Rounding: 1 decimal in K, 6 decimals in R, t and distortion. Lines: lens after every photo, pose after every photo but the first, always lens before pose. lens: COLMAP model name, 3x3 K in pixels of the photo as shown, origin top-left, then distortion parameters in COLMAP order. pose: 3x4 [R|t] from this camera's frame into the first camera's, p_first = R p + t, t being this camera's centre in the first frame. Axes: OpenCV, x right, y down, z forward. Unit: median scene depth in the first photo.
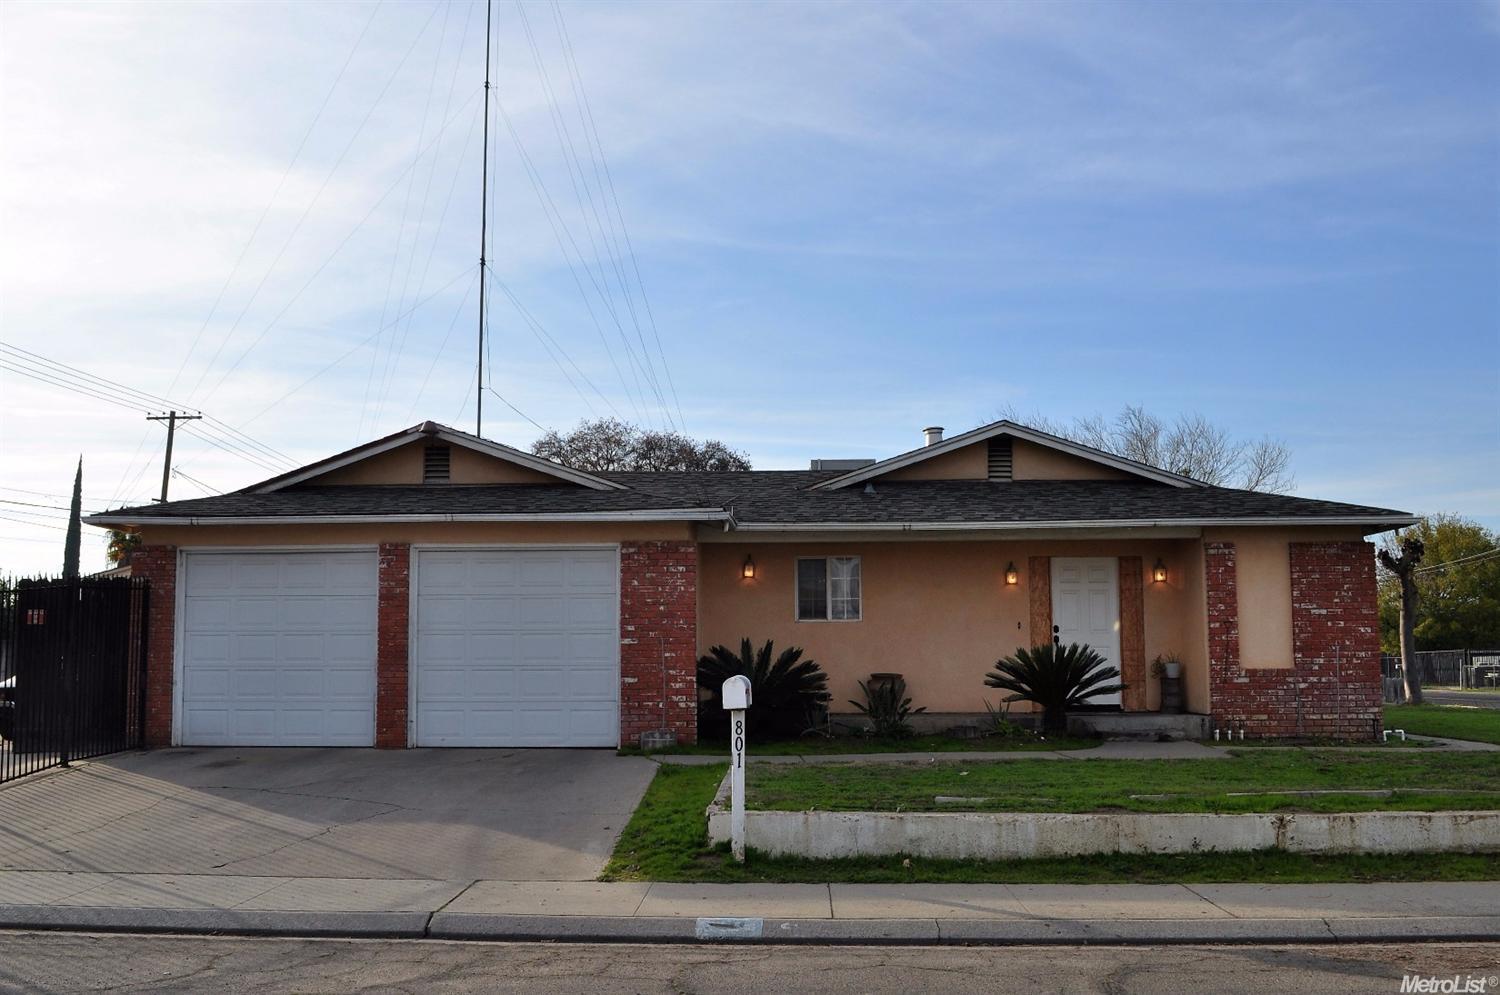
lens RADIAL K [[1622.3, 0, 750.0], [0, 1622.3, 497.5], [0, 0, 1]] dist [-0.121771, 0.115271]
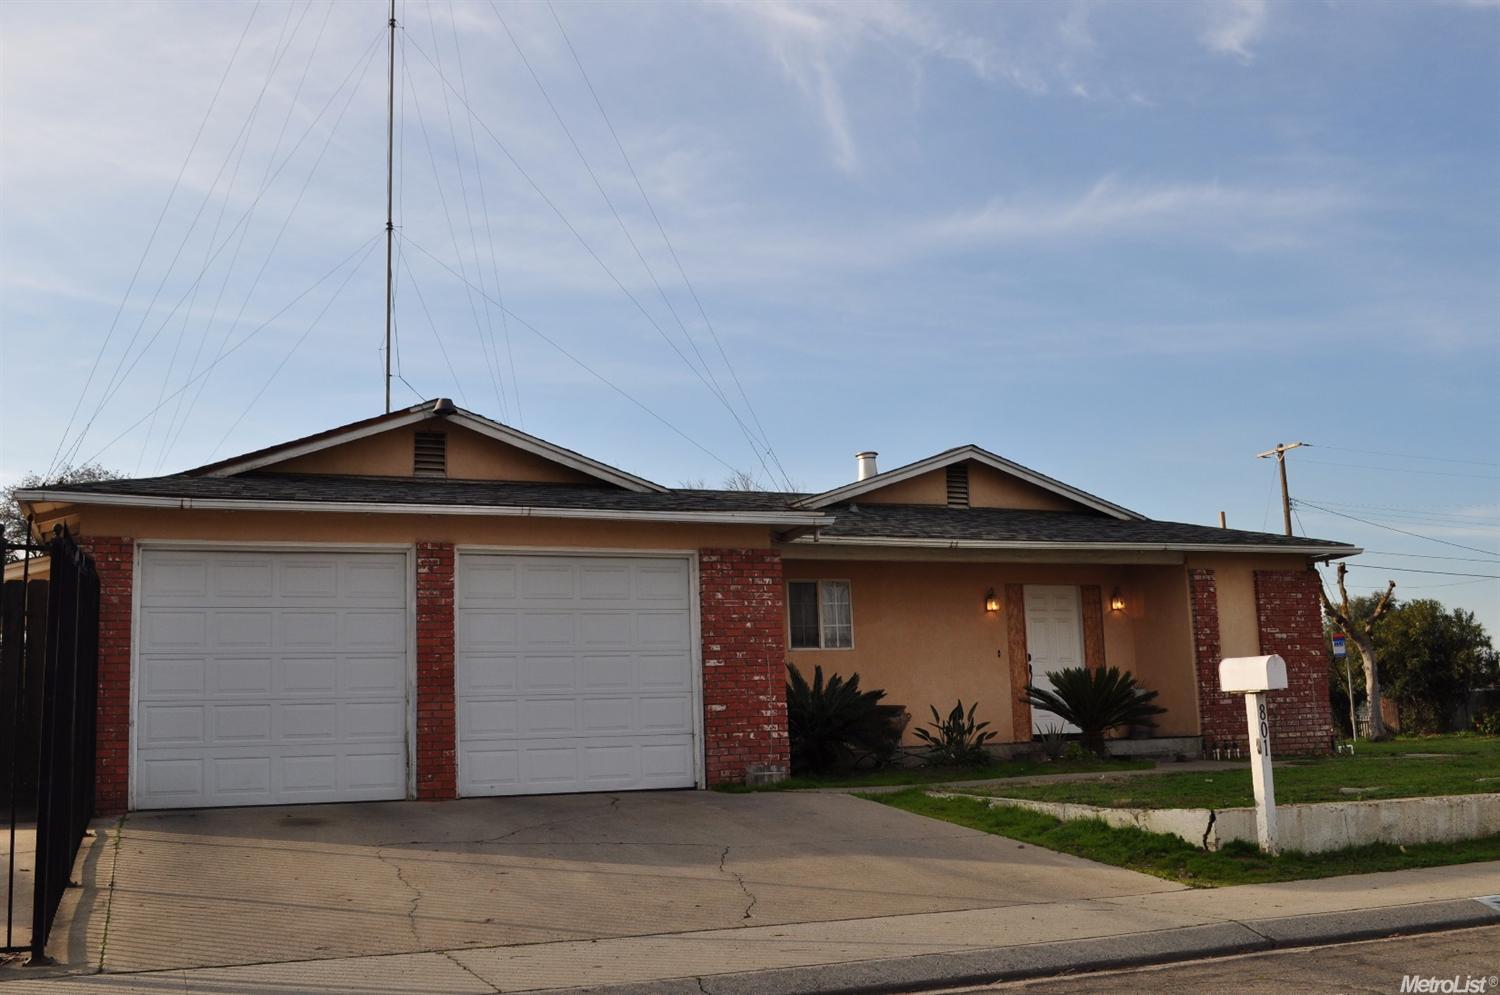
lens RADIAL K [[1622.3, 0, 750.0], [0, 1622.3, 497.5], [0, 0, 1]] dist [-0.121771, 0.115271]
pose [[0.889771, 0.044917, 0.454192, -0.443932], [-0.015972, 0.997600, -0.067367, 0.057091], [-0.456128, 0.052687, 0.888353, 0.212575]]
